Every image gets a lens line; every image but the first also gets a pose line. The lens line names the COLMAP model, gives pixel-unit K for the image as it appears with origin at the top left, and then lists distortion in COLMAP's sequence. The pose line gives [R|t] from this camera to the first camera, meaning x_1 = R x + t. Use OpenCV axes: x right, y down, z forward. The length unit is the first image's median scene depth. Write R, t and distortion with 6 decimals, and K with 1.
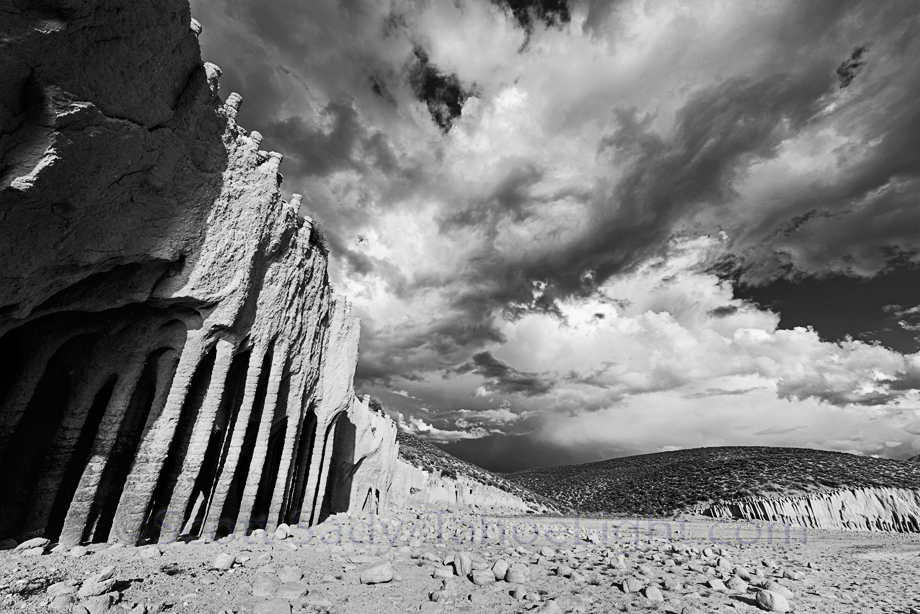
lens RADIAL K [[364.1, 0, 457.9], [0, 364.1, 307.0], [0, 0, 1]] dist [-0.000874, -0.000246]
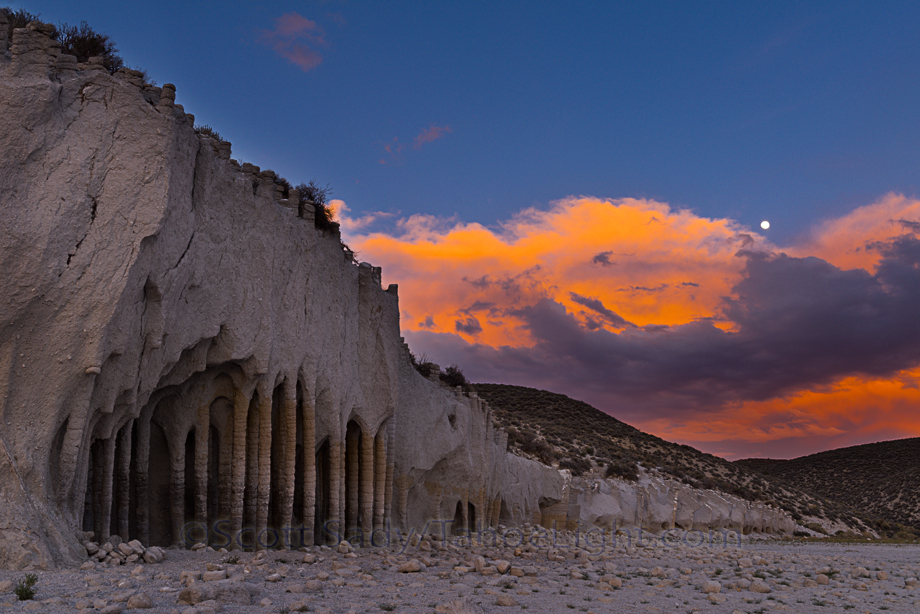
lens RADIAL K [[879.1, 0, 459.1], [0, 879.1, 308.7], [0, 0, 1]] dist [-0.060132, 0.000000]
pose [[0.965105, -0.068382, -0.252776, 0.111757], [0.130077, 0.962976, 0.236129, -0.128351], [0.227271, -0.260770, 0.938268, -0.238454]]
